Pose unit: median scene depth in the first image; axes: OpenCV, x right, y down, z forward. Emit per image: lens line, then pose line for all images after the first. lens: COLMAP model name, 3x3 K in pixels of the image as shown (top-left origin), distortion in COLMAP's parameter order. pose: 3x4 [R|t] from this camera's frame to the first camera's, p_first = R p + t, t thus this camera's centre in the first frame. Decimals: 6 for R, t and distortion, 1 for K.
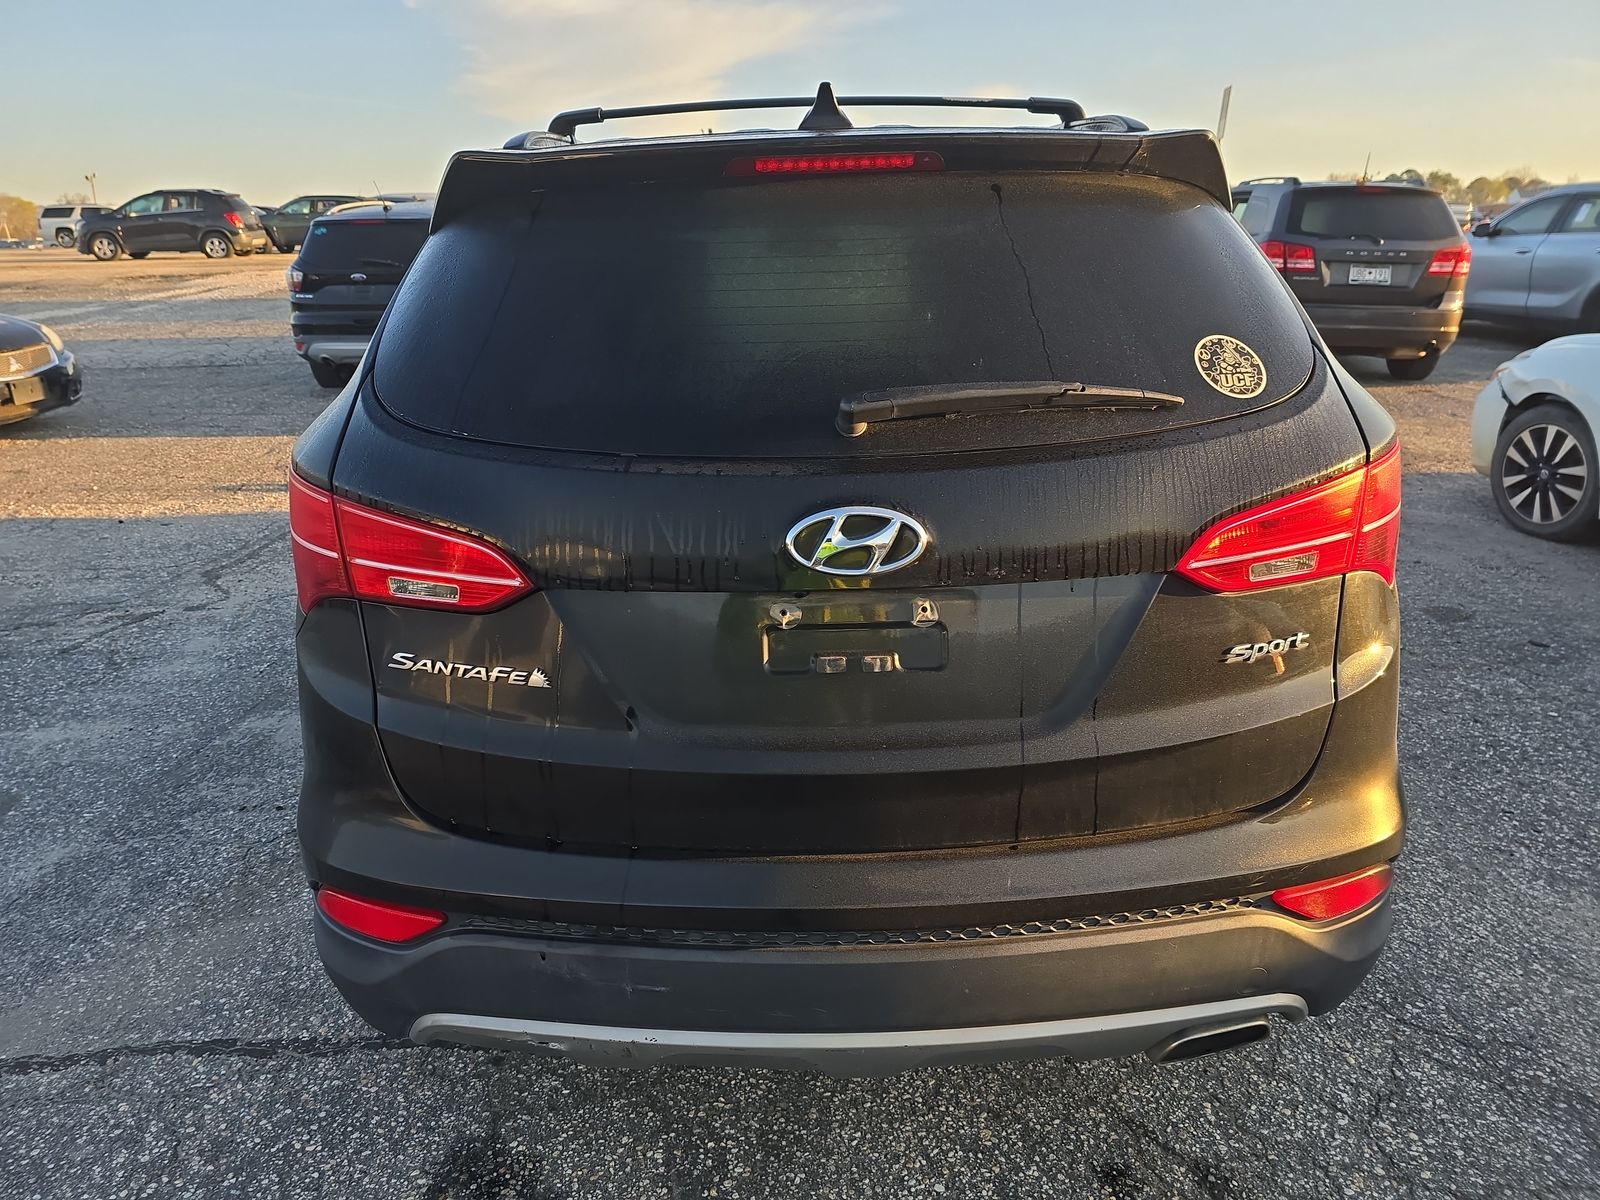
lens RADIAL K [[1075.4, 0, 737.7], [0, 1075.4, 605.7], [0, 0, 1]] dist [0.007638, -0.003102]
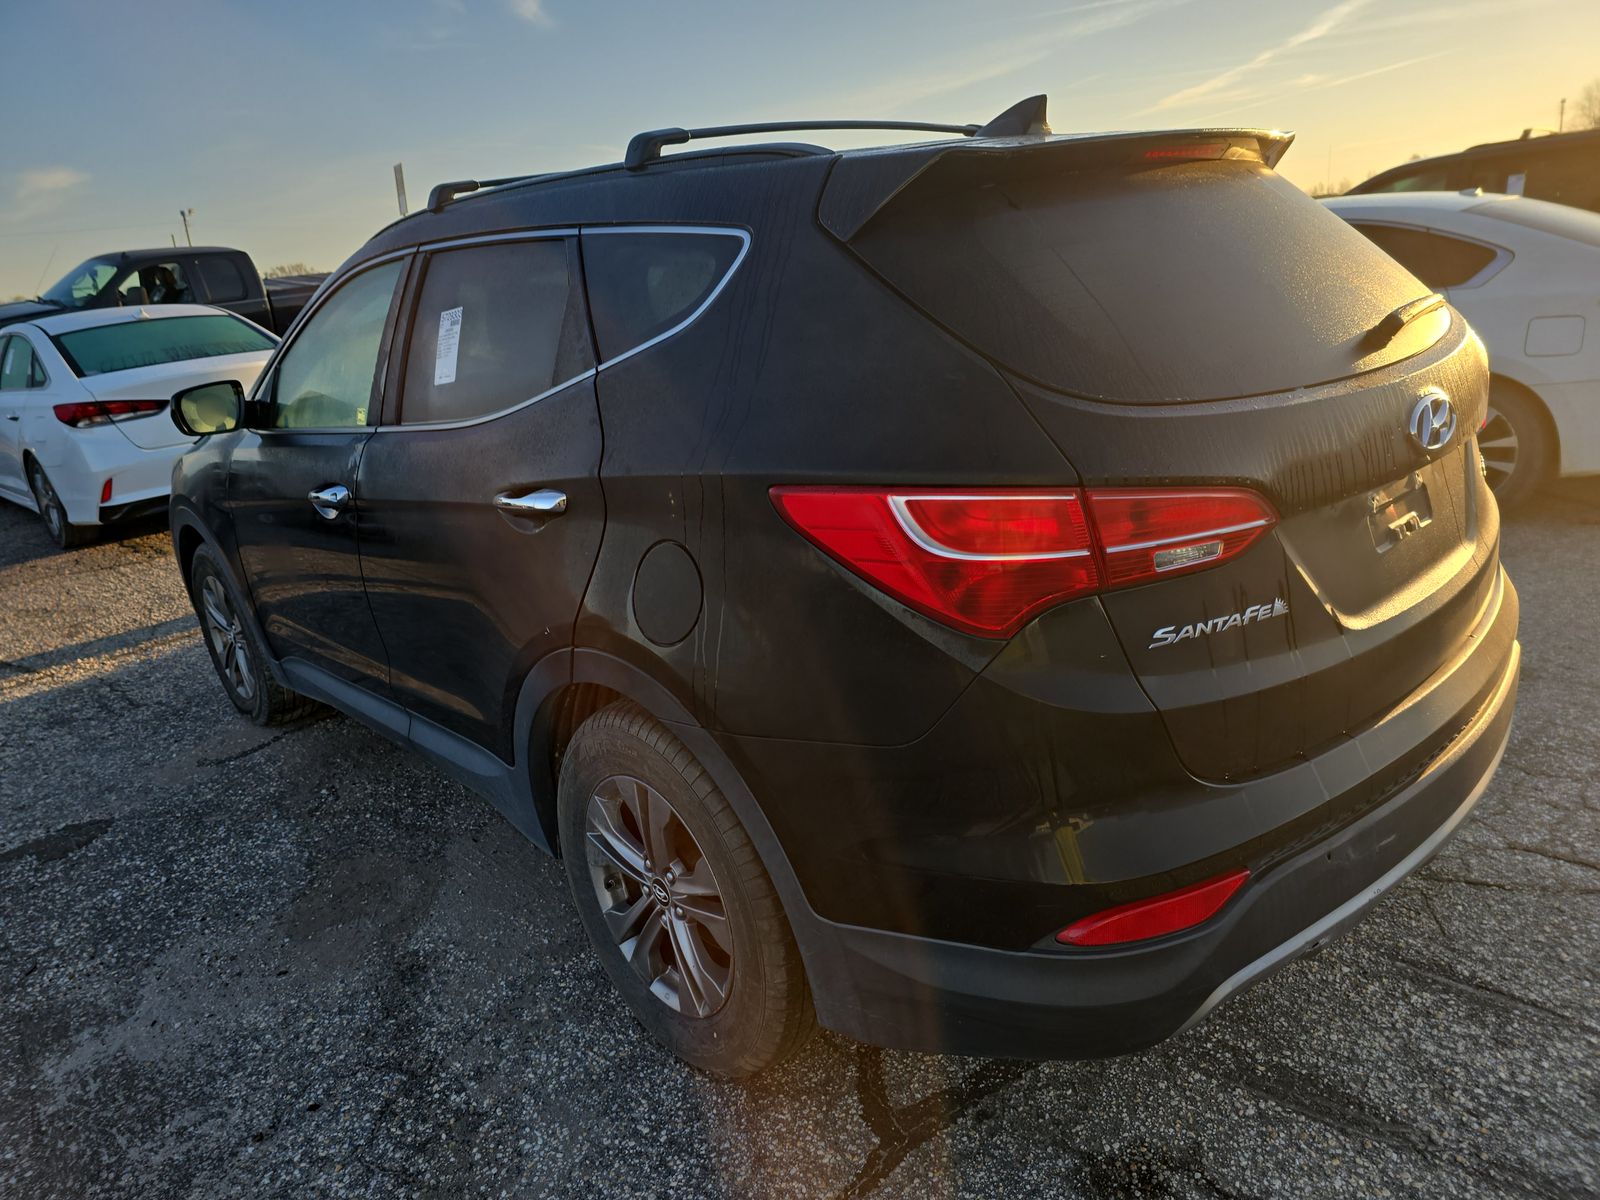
lens RADIAL K [[1099.4, 0, 800.0], [0, 1099.4, 600.0], [0, 0, 1]] dist [0.001334, -0.001525]
pose [[0.732387, -0.249631, 0.633478, -1.248671], [0.296230, 0.954523, 0.033661, -0.119725], [-0.613072, 0.163002, 0.773028, 0.438776]]
